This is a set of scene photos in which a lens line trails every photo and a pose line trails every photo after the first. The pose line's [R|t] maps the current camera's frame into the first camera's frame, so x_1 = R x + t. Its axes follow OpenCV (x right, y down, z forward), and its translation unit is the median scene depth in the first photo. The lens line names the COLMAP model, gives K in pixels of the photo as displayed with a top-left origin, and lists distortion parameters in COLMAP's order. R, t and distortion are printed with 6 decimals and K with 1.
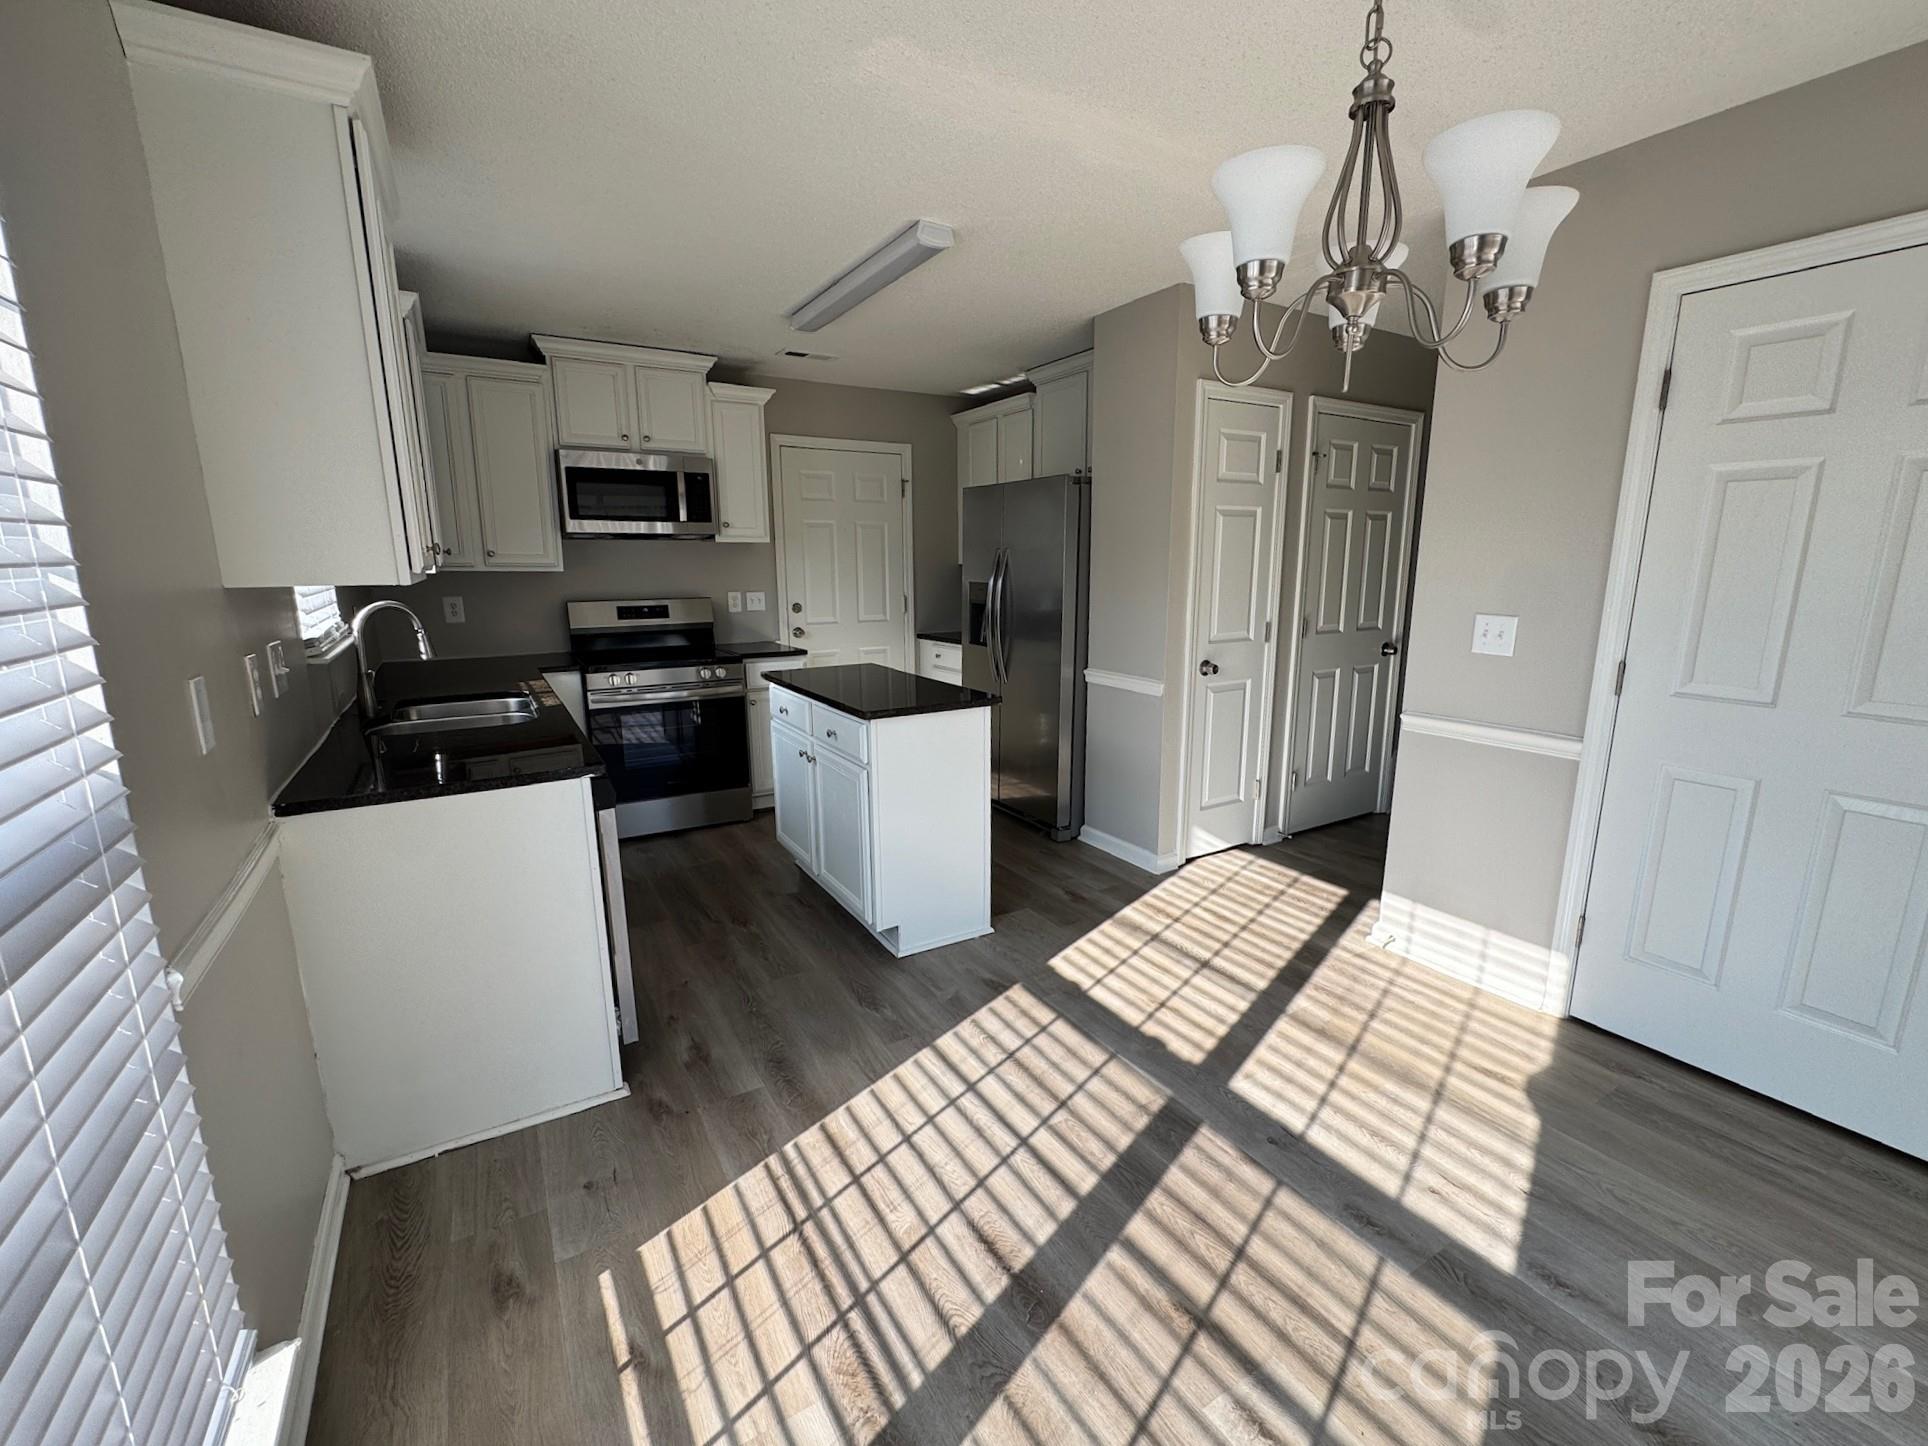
lens RADIAL K [[815.7, 0, 961.9], [0, 815.7, 726.0], [0, 0, 1]] dist [-0.004694, -0.000201]
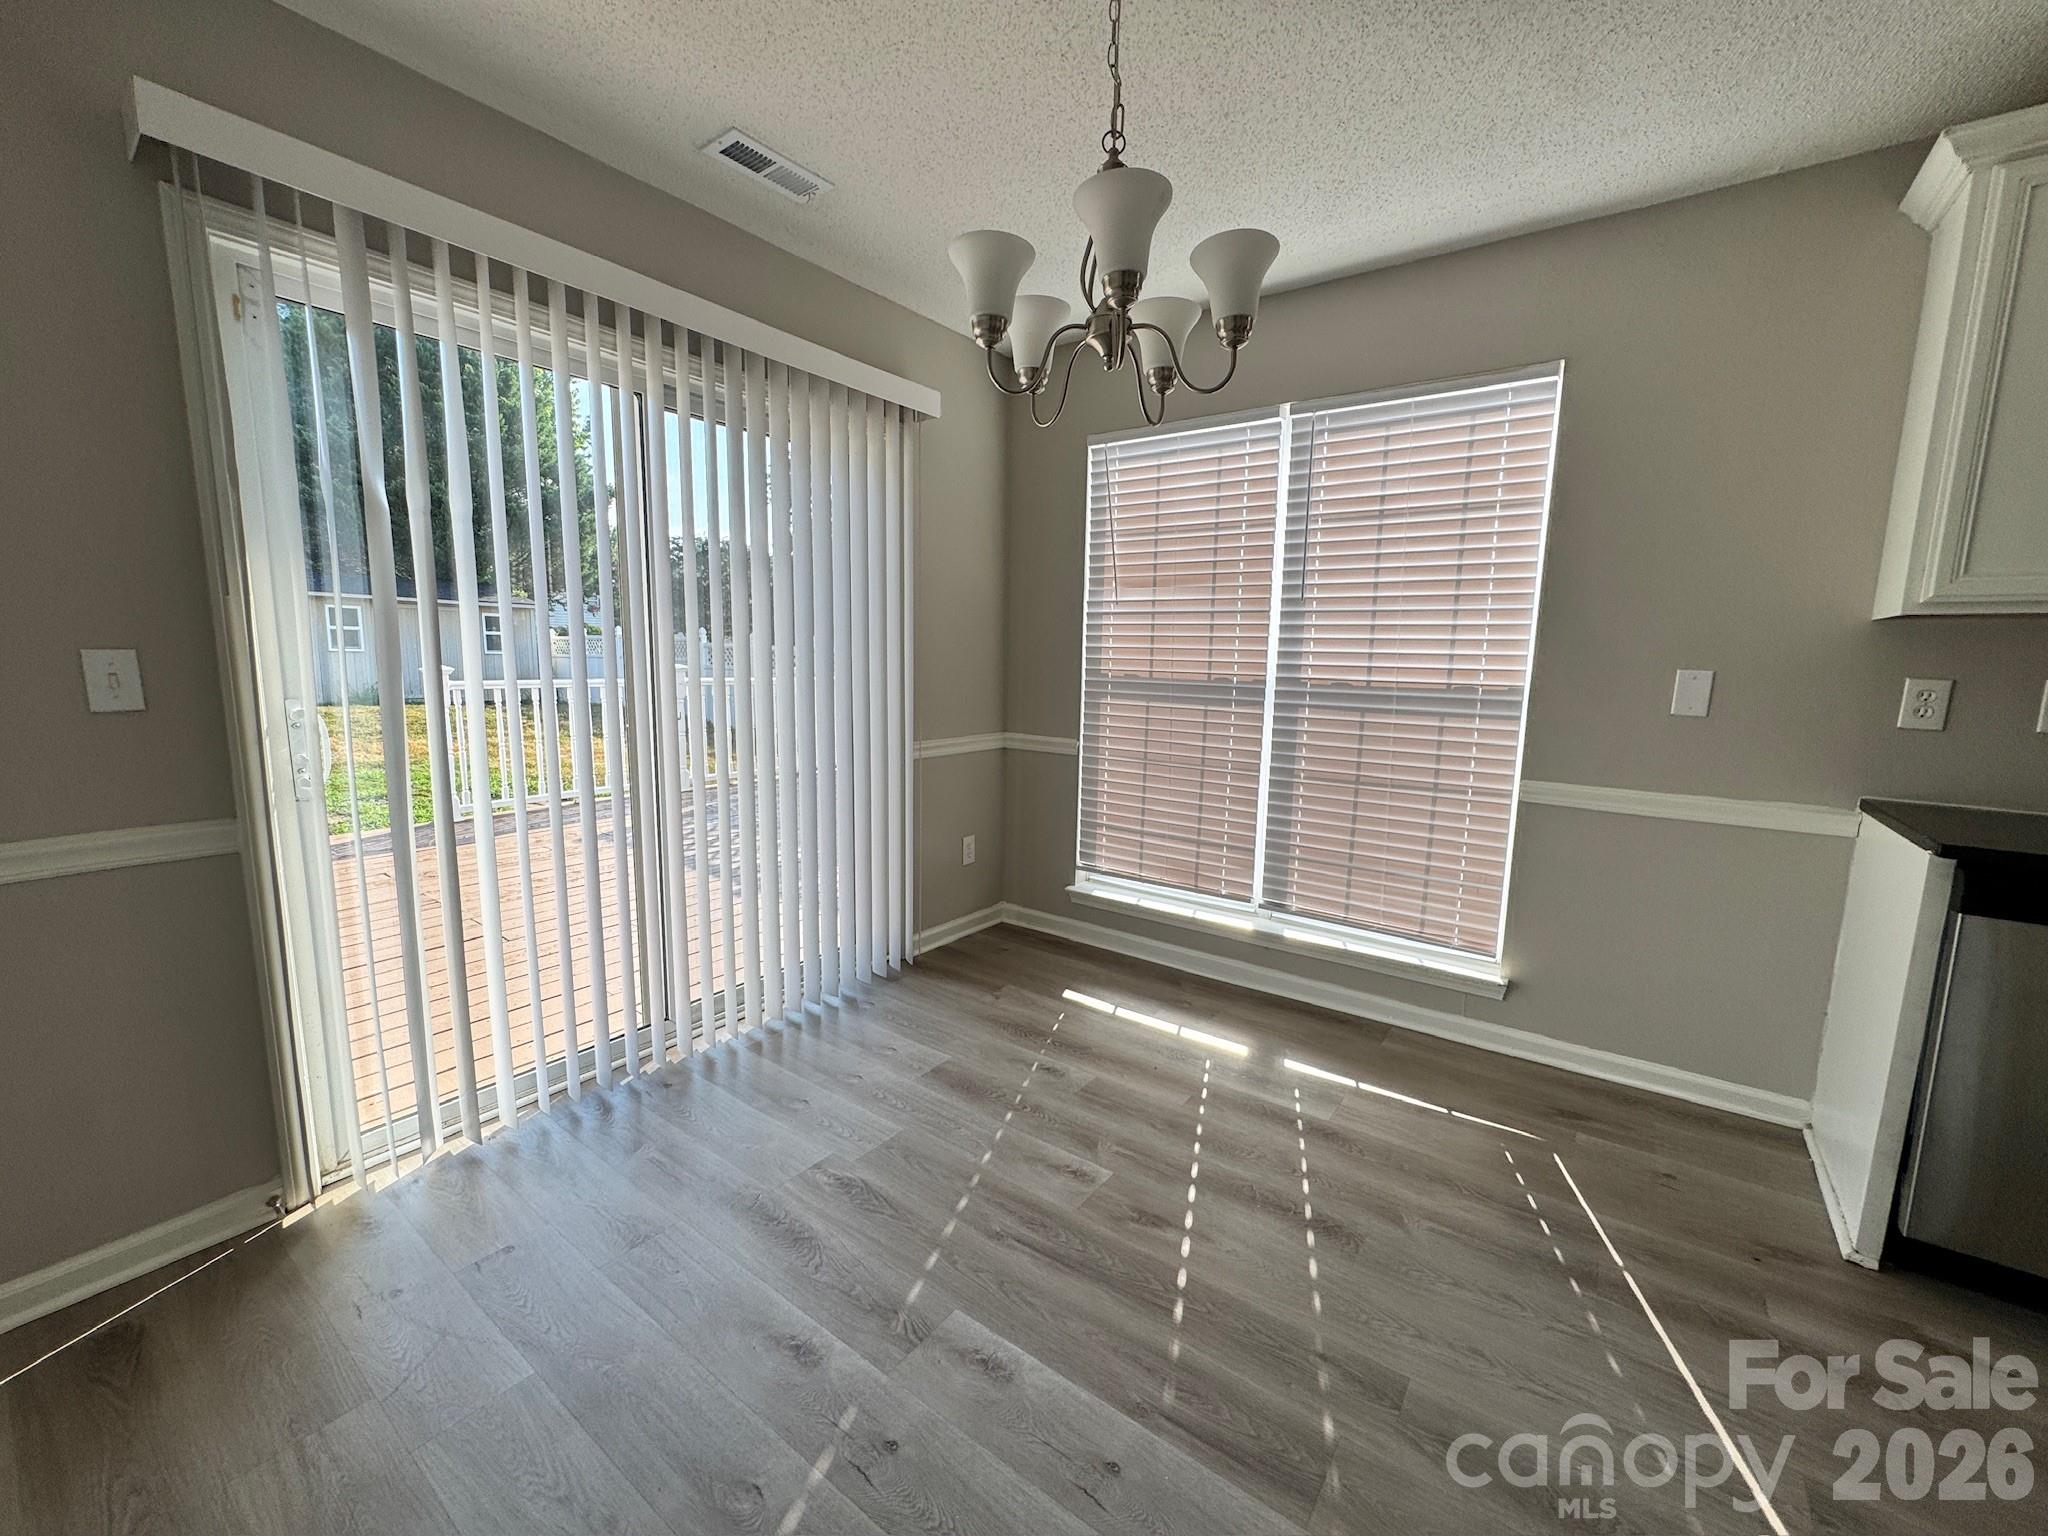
lens RADIAL K [[818.7, 0, 1028.6], [0, 818.7, 769.6], [0, 0, 1]] dist [-0.002736, -0.000362]
pose [[-0.921482, 0.045869, -0.385704, 0.314229], [-0.089524, 0.941187, 0.325810, -0.094173], [0.377965, 0.334757, -0.863180, 0.634784]]
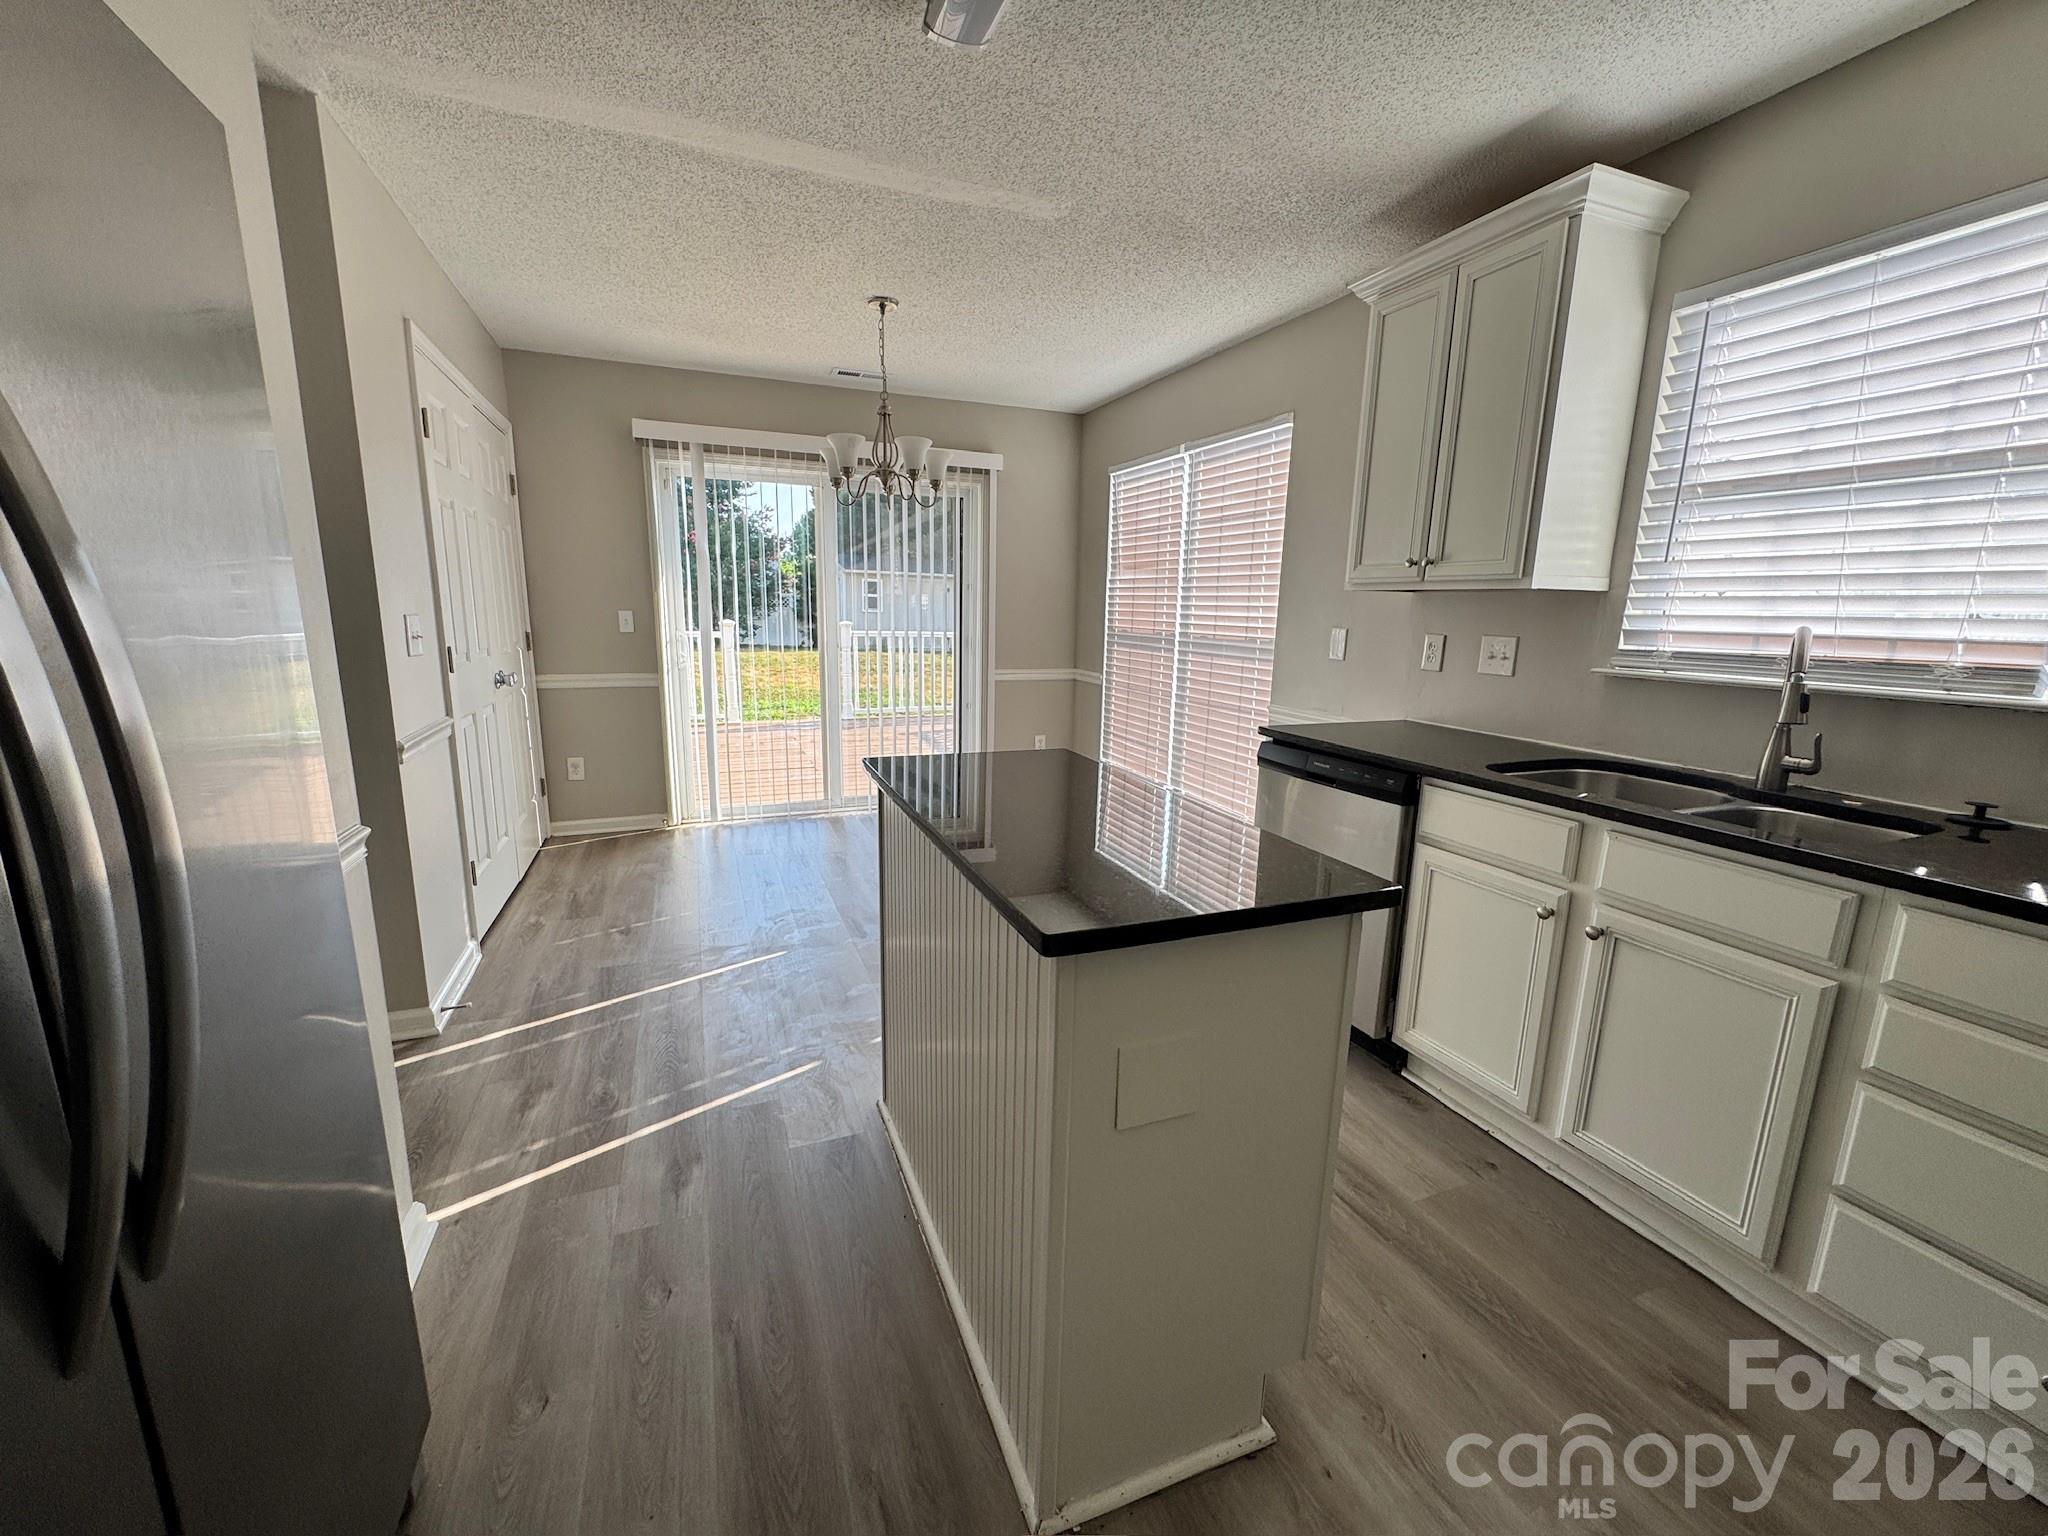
lens RADIAL K [[818.7, 0, 1022.3], [0, 818.7, 766.4], [0, 0, 1]] dist [-0.002736, -0.000362]
pose [[-0.987422, -0.044752, 0.151638, -0.127729], [0.016955, 0.923602, 0.382977, -0.199486], [-0.157192, 0.380731, -0.911227, 1.112222]]
